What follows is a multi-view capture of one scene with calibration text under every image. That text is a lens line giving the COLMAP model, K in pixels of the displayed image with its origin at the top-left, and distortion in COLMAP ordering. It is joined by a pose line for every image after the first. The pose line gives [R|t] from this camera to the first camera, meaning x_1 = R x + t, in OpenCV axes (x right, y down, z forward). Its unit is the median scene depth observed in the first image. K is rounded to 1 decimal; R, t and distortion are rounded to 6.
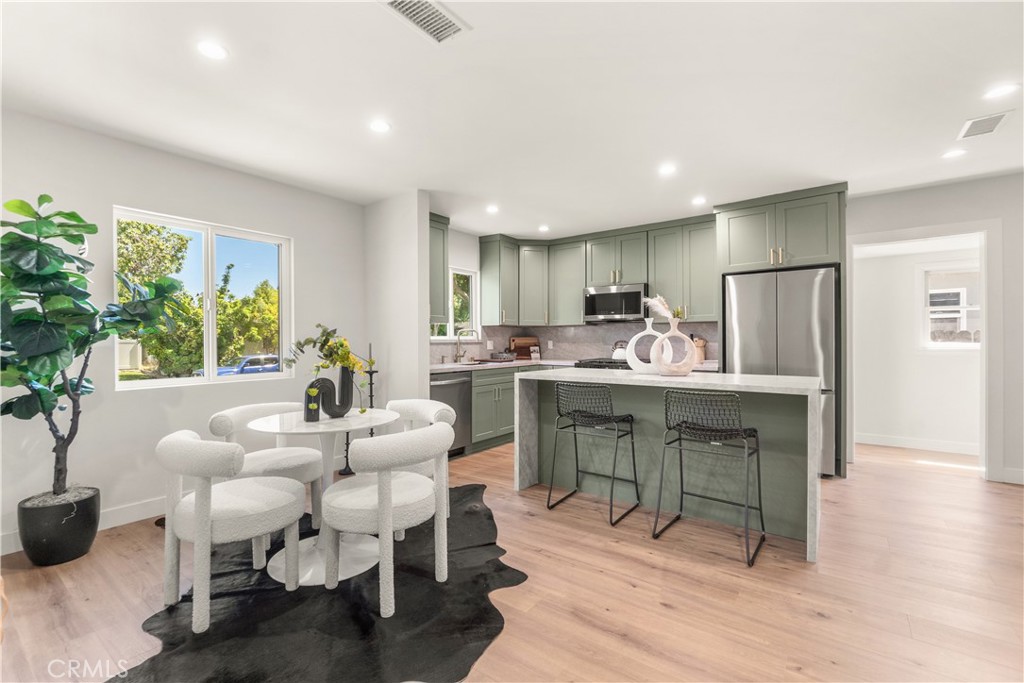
lens RADIAL K [[449.0, 0, 499.1], [0, 449.0, 340.2], [0, 0, 1]] dist [-0.006453, 0.000196]
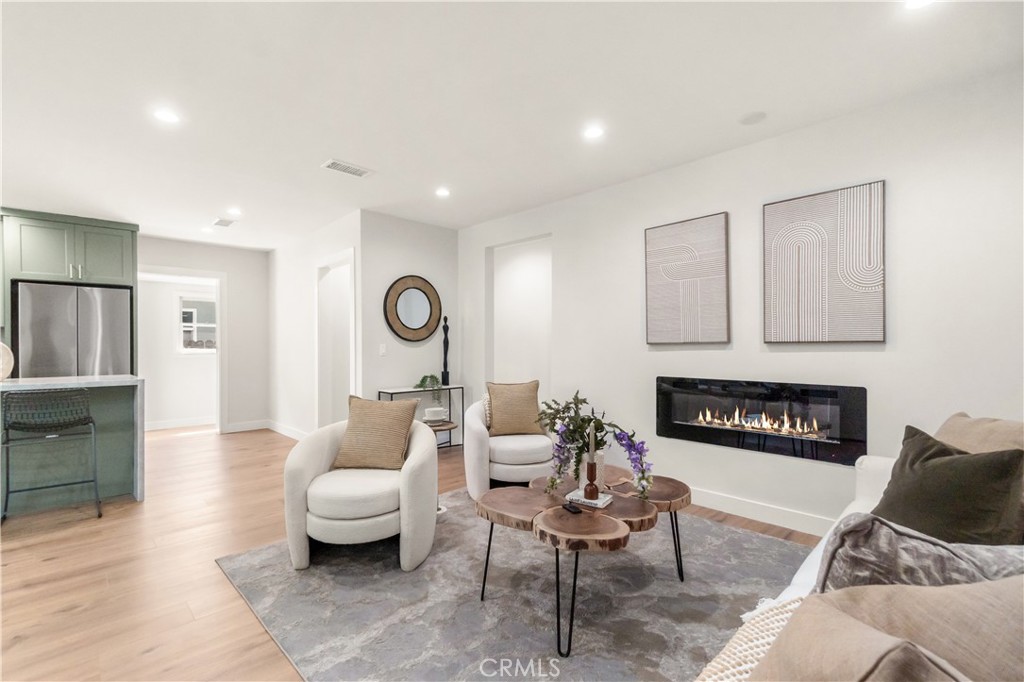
lens RADIAL K [[449.0, 0, 490.4], [0, 449.0, 349.4], [0, 0, 1]] dist [-0.006453, 0.000196]
pose [[0.160709, -0.006325, 0.986982, -0.317452], [0.003534, 0.999977, 0.005833, 0.003991], [-0.986996, 0.002551, 0.160727, -0.201558]]
